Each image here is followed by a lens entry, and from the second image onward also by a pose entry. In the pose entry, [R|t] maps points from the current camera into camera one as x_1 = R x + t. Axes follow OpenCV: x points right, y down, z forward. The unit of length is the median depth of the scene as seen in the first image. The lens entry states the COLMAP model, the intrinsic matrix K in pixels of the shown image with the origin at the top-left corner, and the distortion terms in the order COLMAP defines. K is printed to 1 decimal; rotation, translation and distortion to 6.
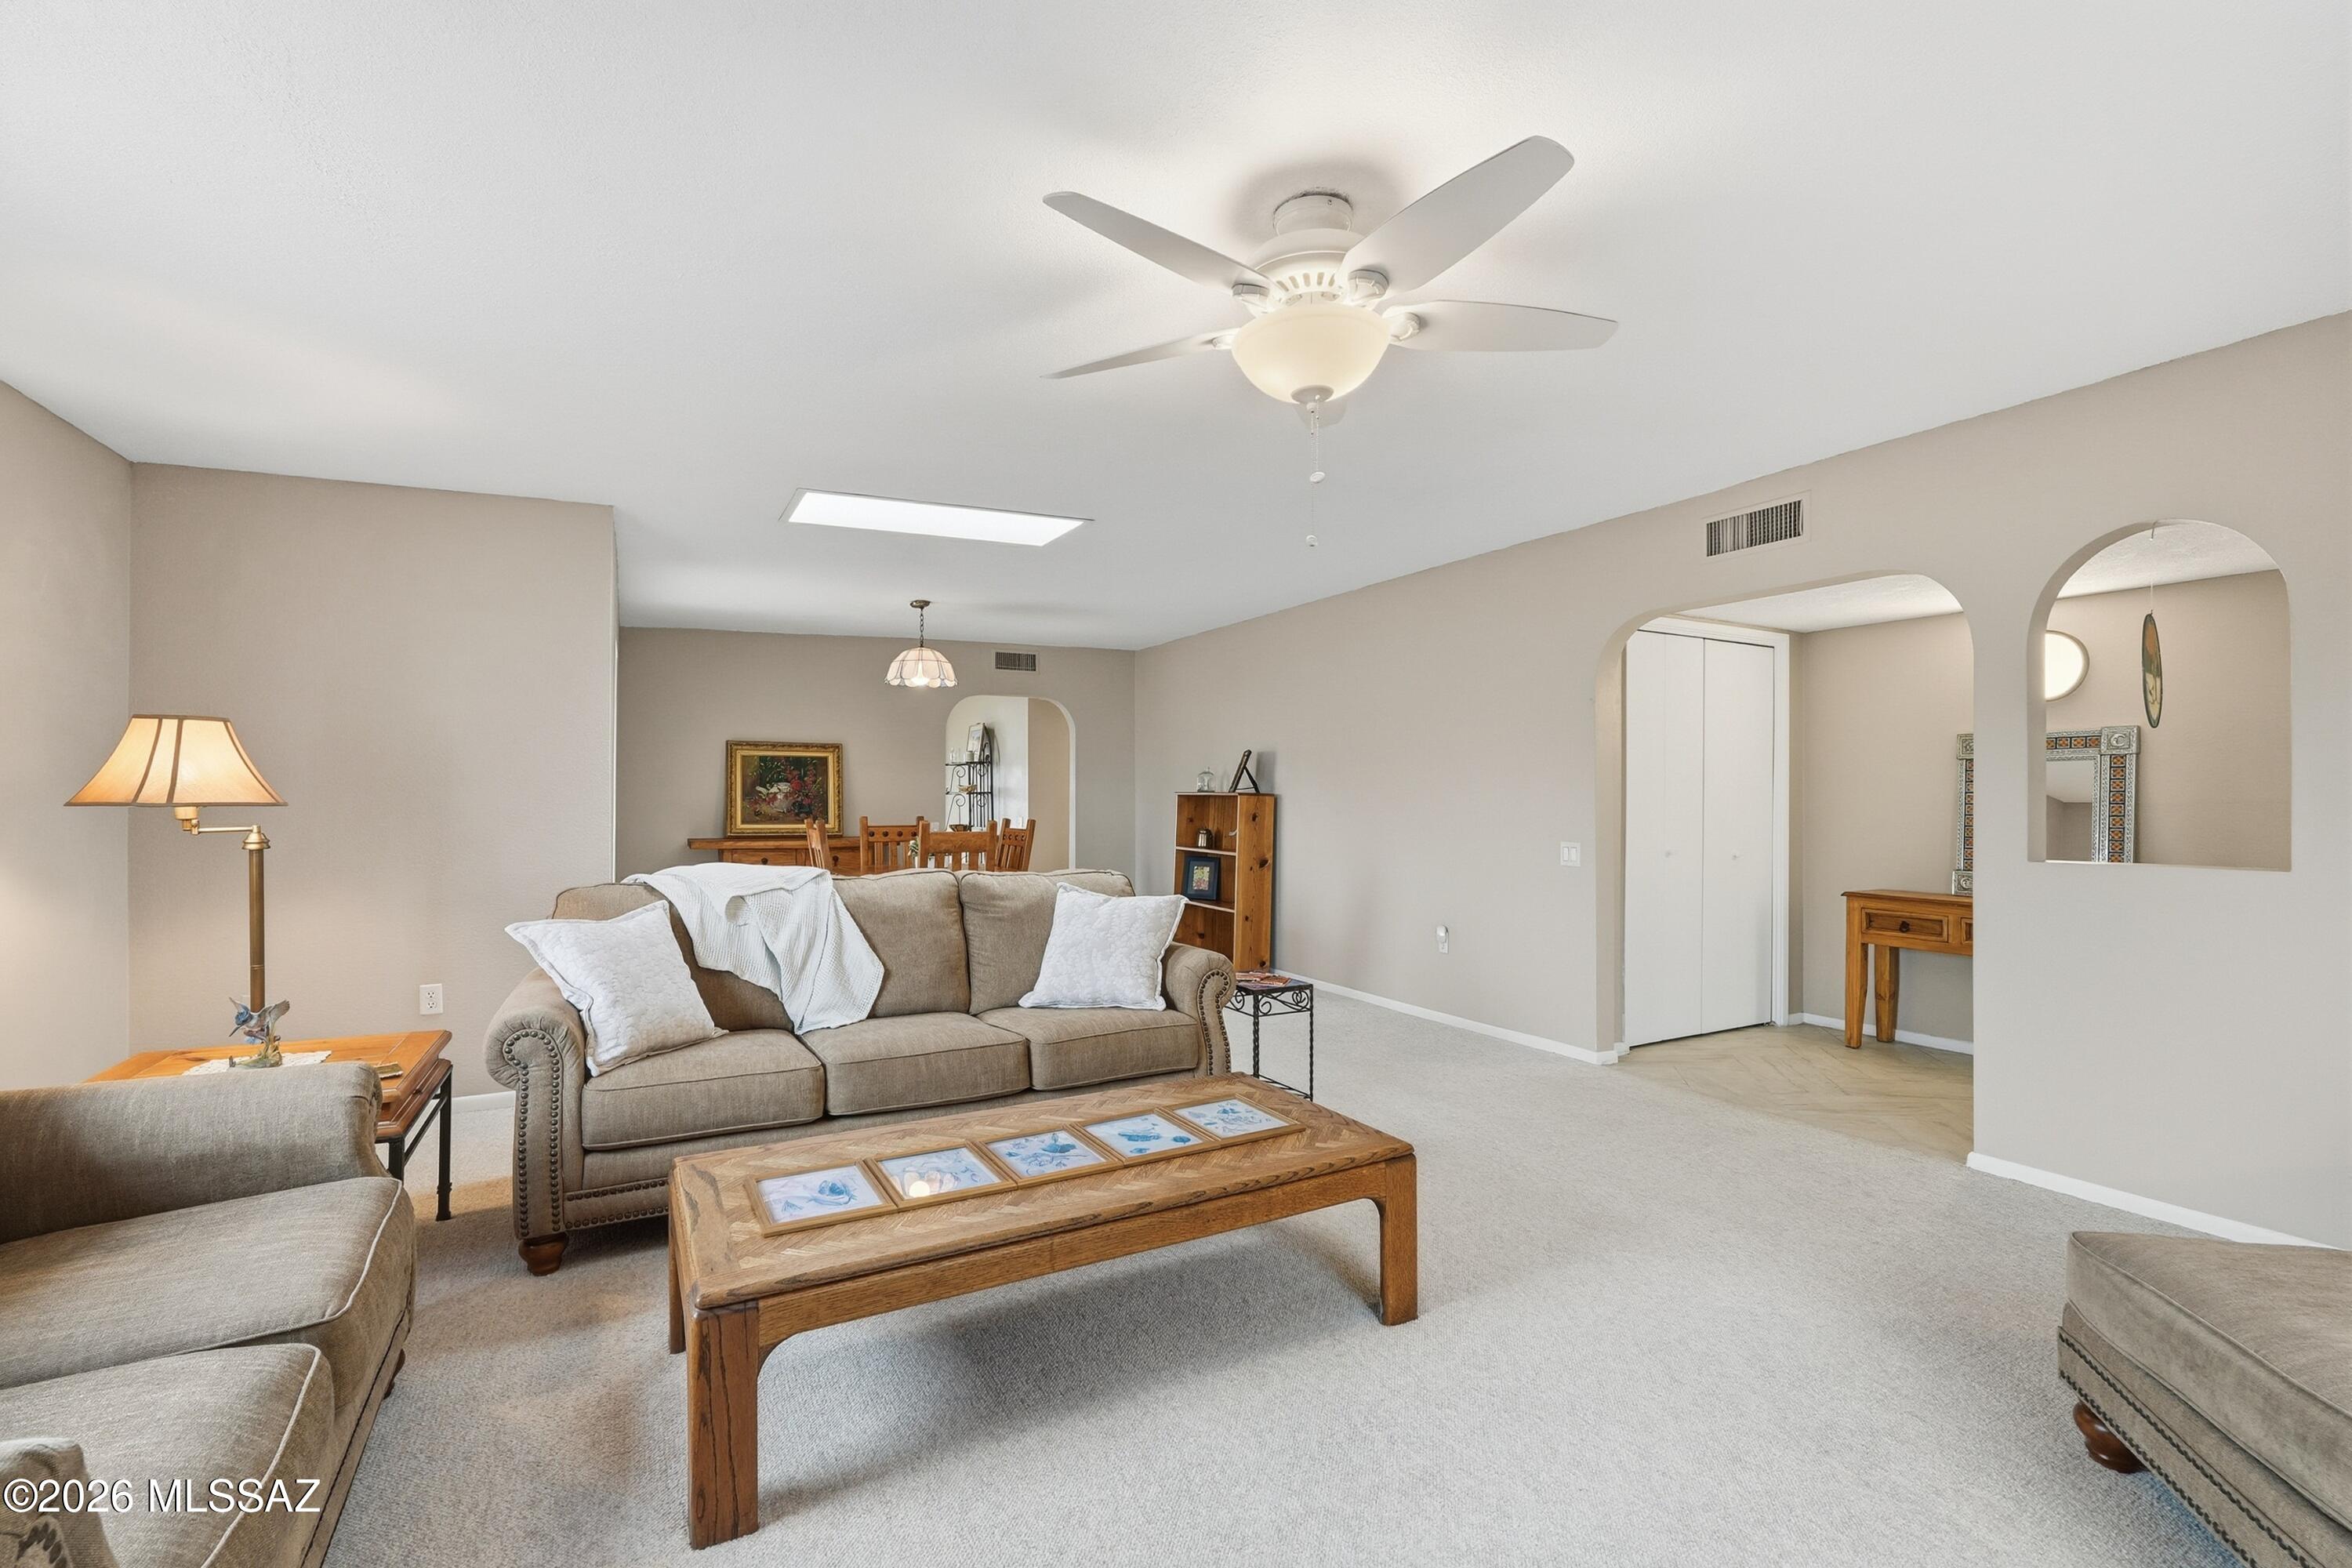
lens RADIAL K [[1065.6, 0, 1186.4], [0, 1065.6, 788.6], [0, 0, 1]] dist [-0.013400, 0.003664]
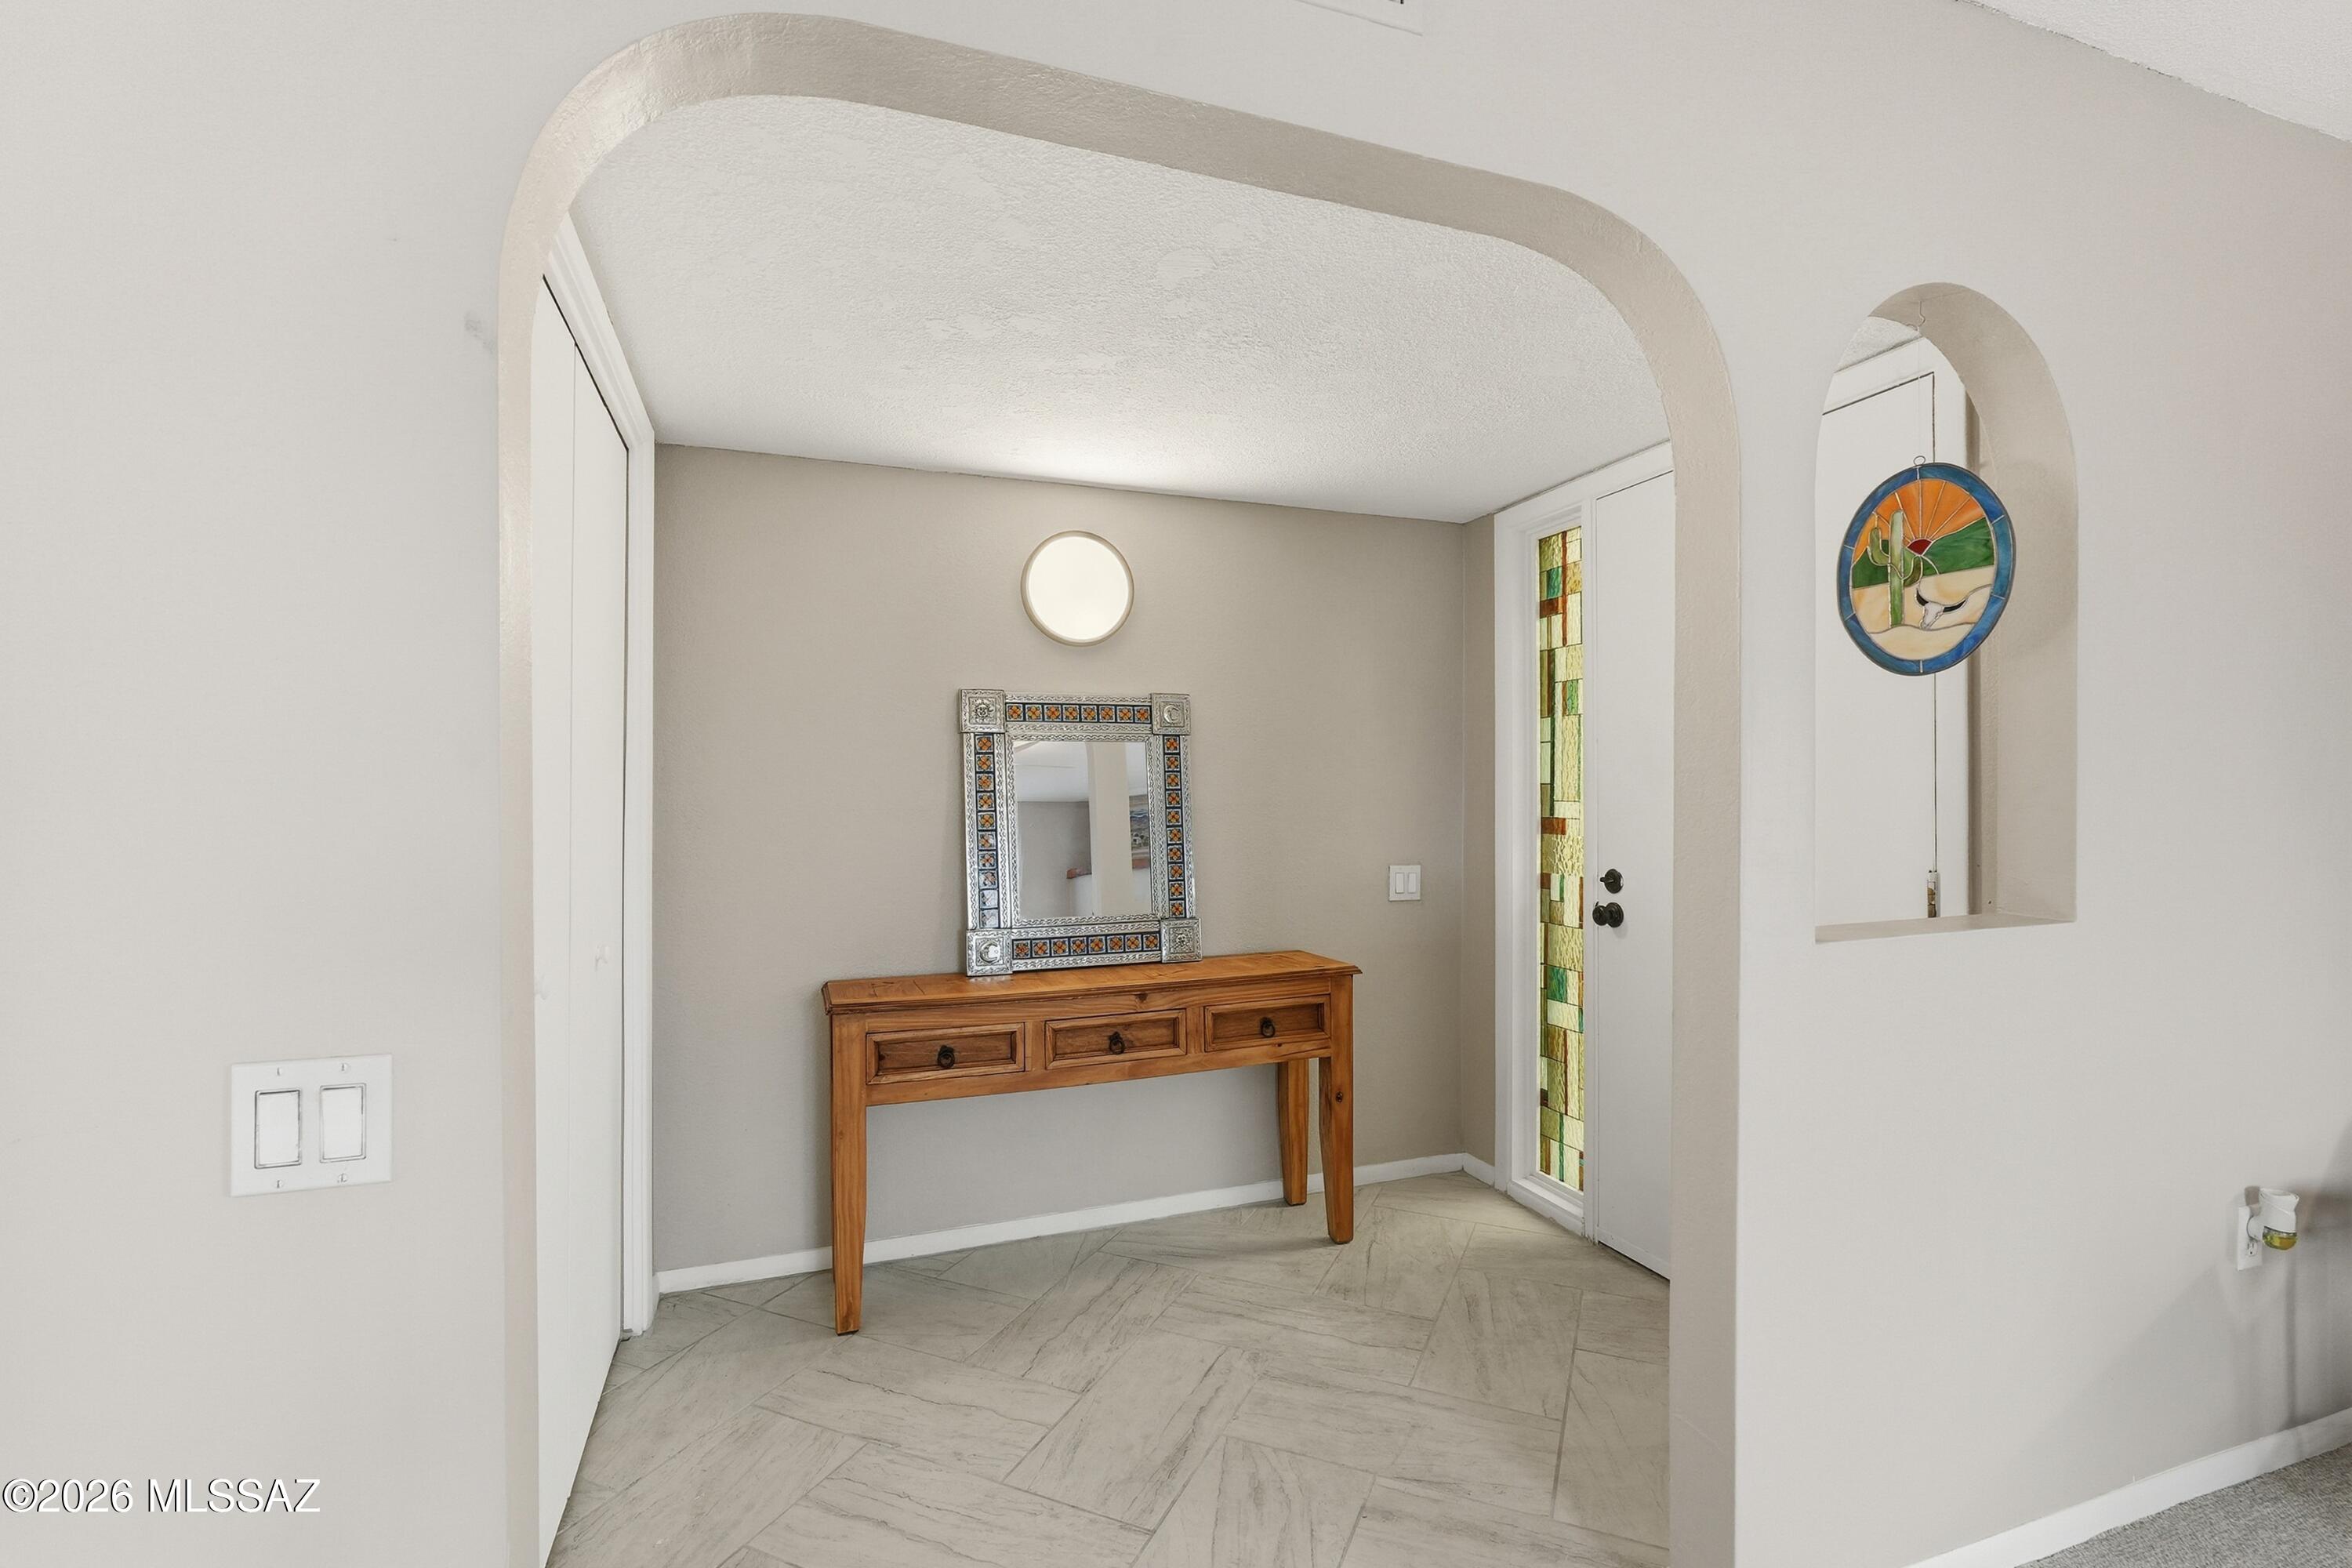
lens RADIAL K [[1065.6, 0, 1185.8], [0, 1065.6, 781.9], [0, 0, 1]] dist [-0.013400, 0.003664]
pose [[0.142289, -0.002572, 0.989822, 0.197146], [0.002601, 0.999994, 0.002225, -0.003290], [-0.989822, 0.002258, 0.142295, 0.859591]]
